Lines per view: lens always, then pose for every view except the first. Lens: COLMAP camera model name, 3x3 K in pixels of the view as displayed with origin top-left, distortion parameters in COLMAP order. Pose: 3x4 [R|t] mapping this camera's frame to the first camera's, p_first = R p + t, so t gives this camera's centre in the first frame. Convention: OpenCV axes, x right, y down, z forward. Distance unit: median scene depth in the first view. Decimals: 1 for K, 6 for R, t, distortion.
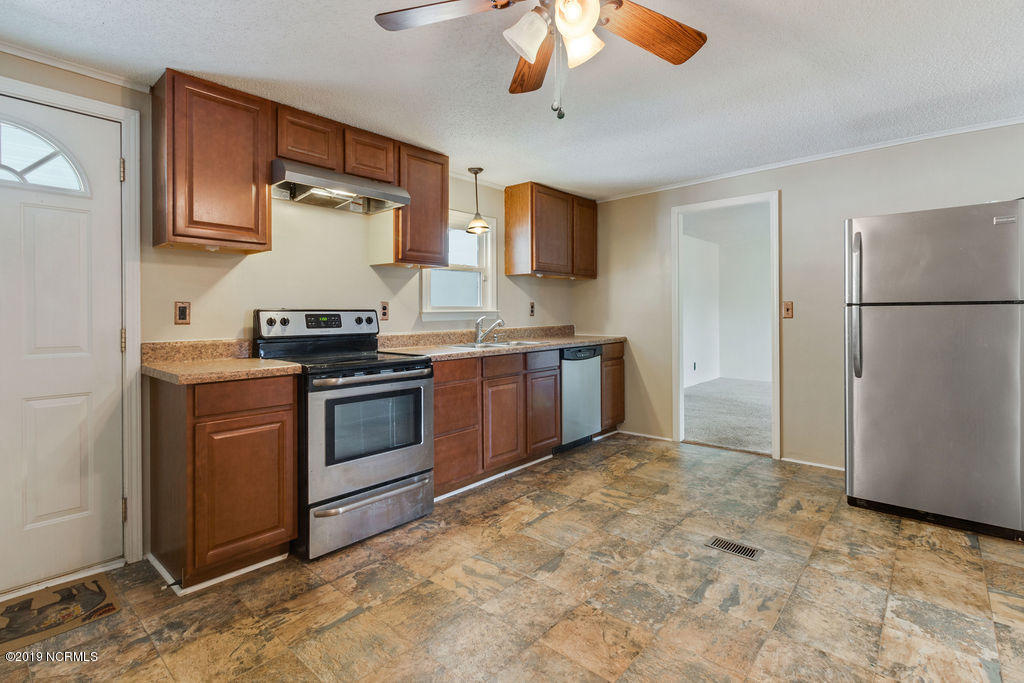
lens RADIAL K [[490.5, 0, 496.8], [0, 490.5, 312.2], [0, 0, 1]] dist [-0.003134, -0.000295]
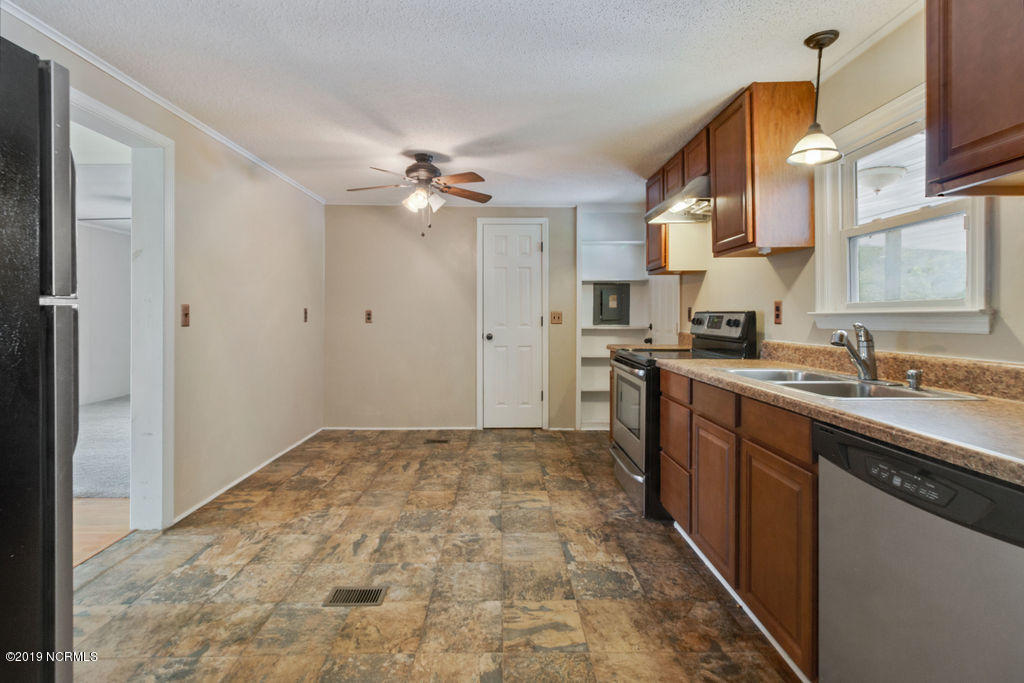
lens RADIAL K [[490.5, 0, 498.4], [0, 490.5, 313.3], [0, 0, 1]] dist [-0.003134, -0.000295]
pose [[-0.748498, 0.003004, -0.663130, 0.873544], [0.004652, 0.999989, -0.000721, -0.002991], [0.663121, -0.003625, -0.748504, 1.825408]]
